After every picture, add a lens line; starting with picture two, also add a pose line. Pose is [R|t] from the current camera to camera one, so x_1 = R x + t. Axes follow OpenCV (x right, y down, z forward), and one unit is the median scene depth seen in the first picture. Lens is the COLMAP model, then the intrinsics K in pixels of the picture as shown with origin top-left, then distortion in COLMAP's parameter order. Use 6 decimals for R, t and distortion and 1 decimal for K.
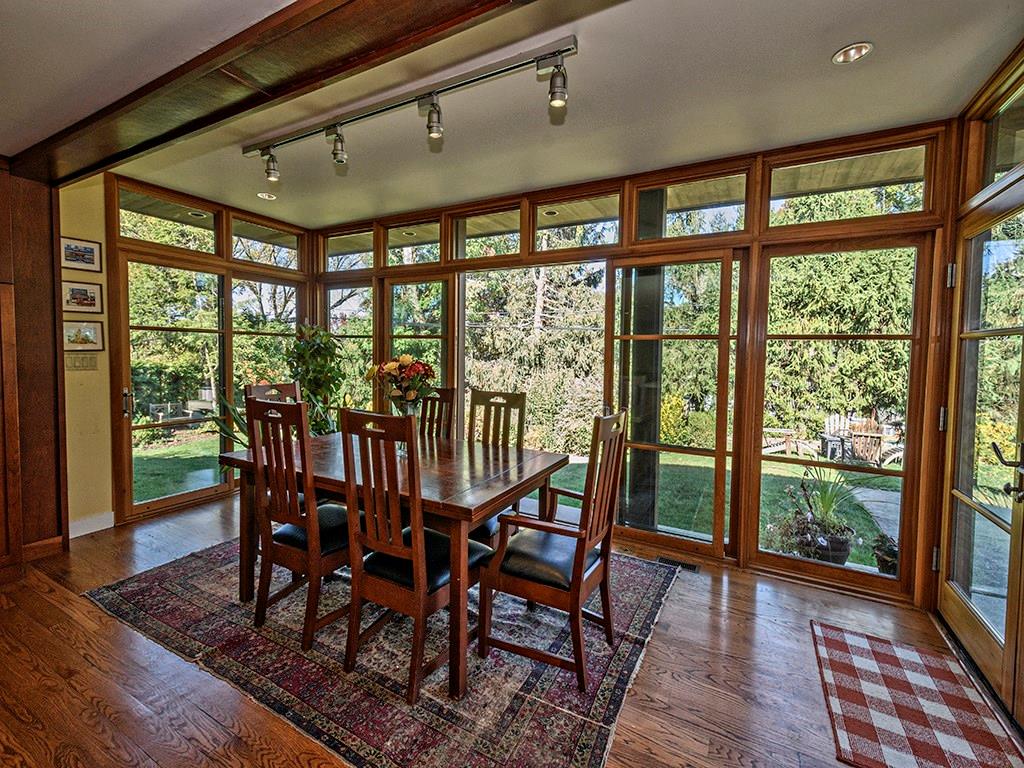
lens RADIAL K [[449.3, 0, 508.3], [0, 449.3, 372.0], [0, 0, 1]] dist [0.001660, 0.000231]
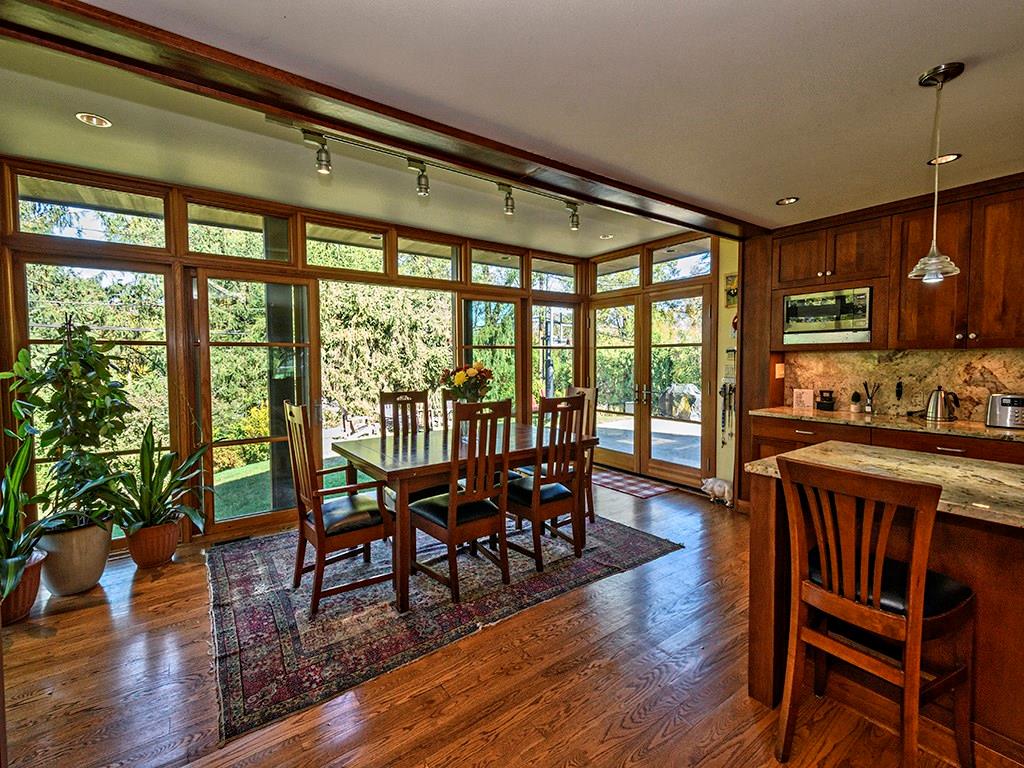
lens RADIAL K [[449.3, 0, 508.3], [0, 449.3, 372.0], [0, 0, 1]] dist [0.001660, 0.000231]
pose [[0.427538, -0.046034, 0.902824, -0.893003], [0.050524, 0.998358, 0.026979, -0.024970], [-0.902584, 0.034080, 0.429162, 0.225172]]
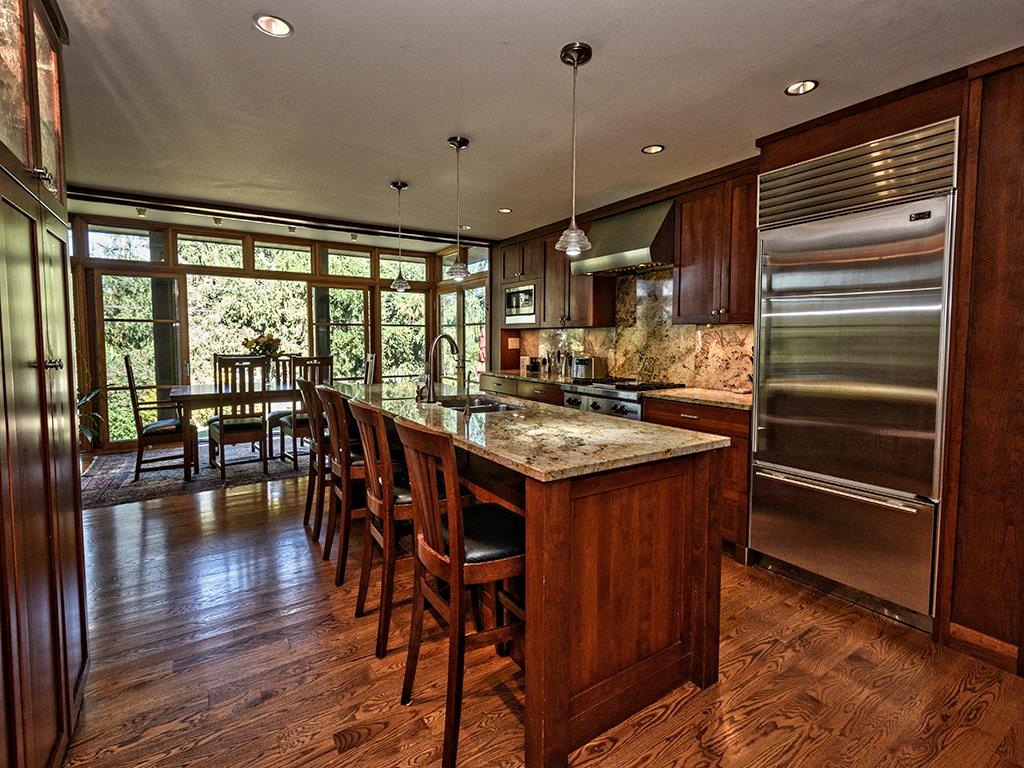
lens RADIAL K [[481.2, 0, 508.2], [0, 481.2, 364.6], [0, 0, 1]] dist [-0.000388, 0.000064]
pose [[0.474802, -0.062968, 0.877837, -1.022339], [0.041776, 0.997925, 0.048986, 0.024318], [-0.879101, 0.013414, 0.476447, -0.592931]]
